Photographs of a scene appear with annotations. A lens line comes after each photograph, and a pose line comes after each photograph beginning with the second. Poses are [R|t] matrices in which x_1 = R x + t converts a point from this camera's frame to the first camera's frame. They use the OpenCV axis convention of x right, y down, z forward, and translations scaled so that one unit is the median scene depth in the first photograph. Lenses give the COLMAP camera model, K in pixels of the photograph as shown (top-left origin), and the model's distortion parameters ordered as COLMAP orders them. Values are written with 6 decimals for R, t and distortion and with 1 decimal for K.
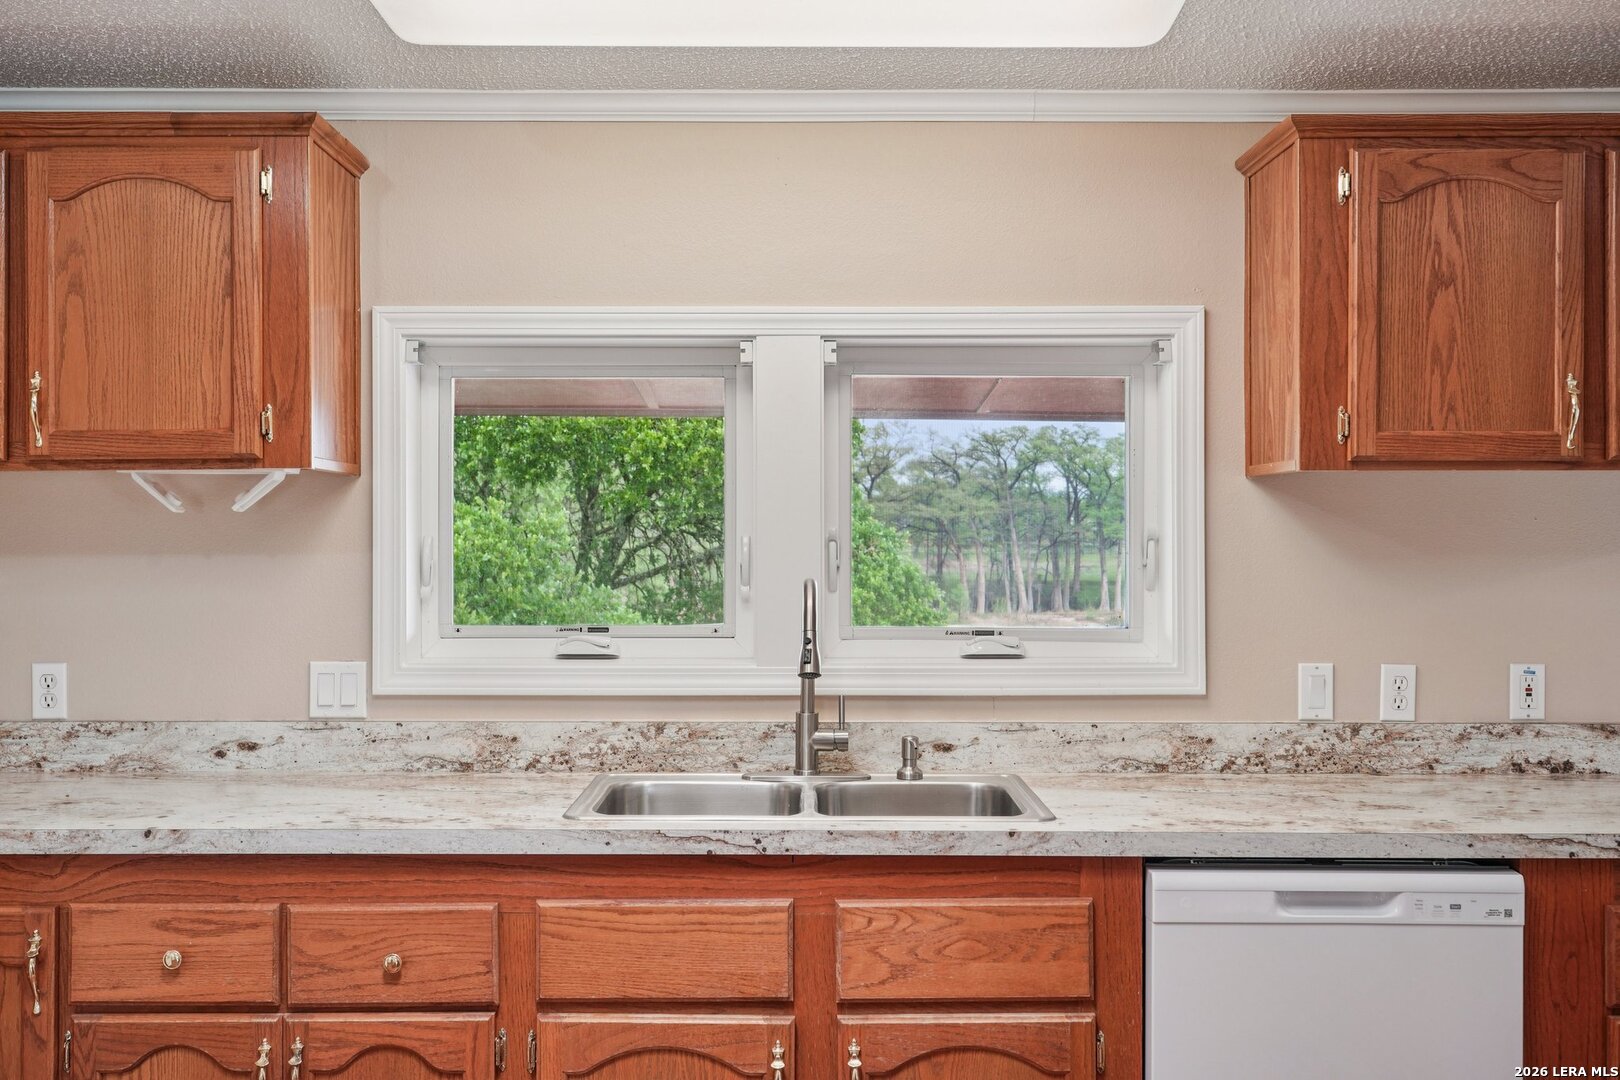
lens RADIAL K [[1471.9, 0, 782.1], [0, 1471.9, 536.9], [0, 0, 1]] dist [0.011833, 0.001473]
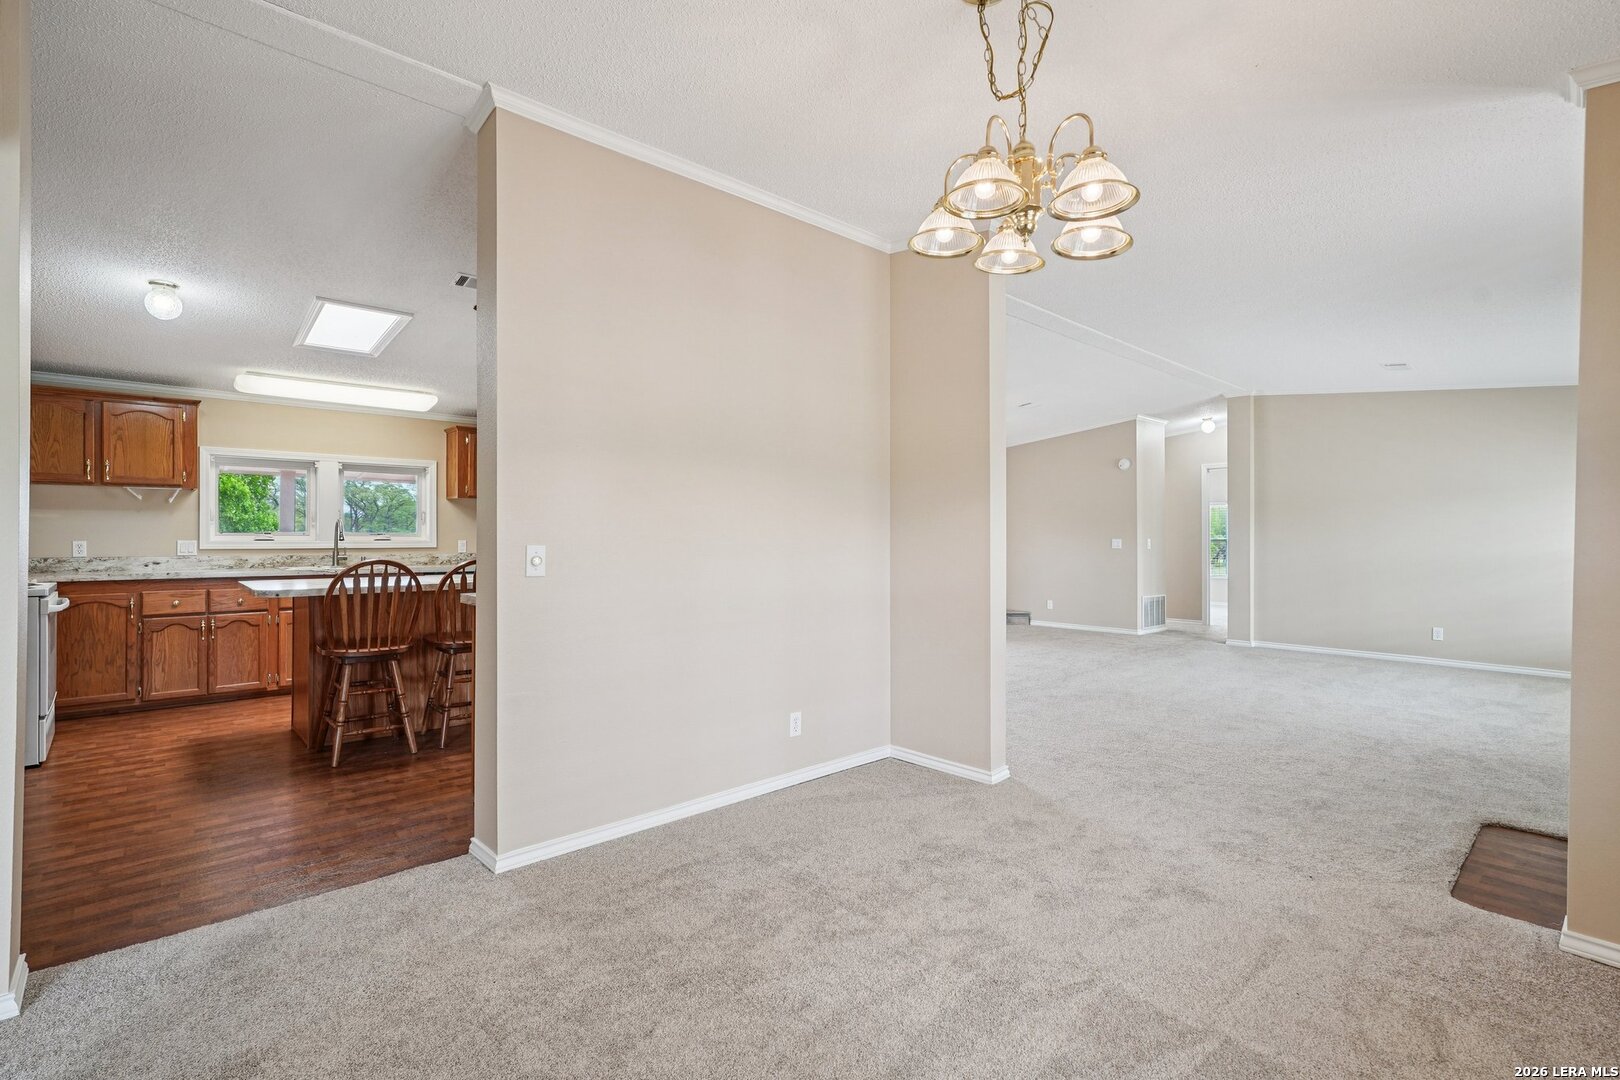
lens RADIAL K [[737.9, 0, 804.7], [0, 737.9, 535.8], [0, 0, 1]] dist [-0.000611, 0.000216]
pose [[0.734046, 0.002249, 0.679096, -0.420806], [0.001540, 0.999986, -0.004977, 0.084493], [-0.679098, 0.004699, 0.734033, -1.426039]]
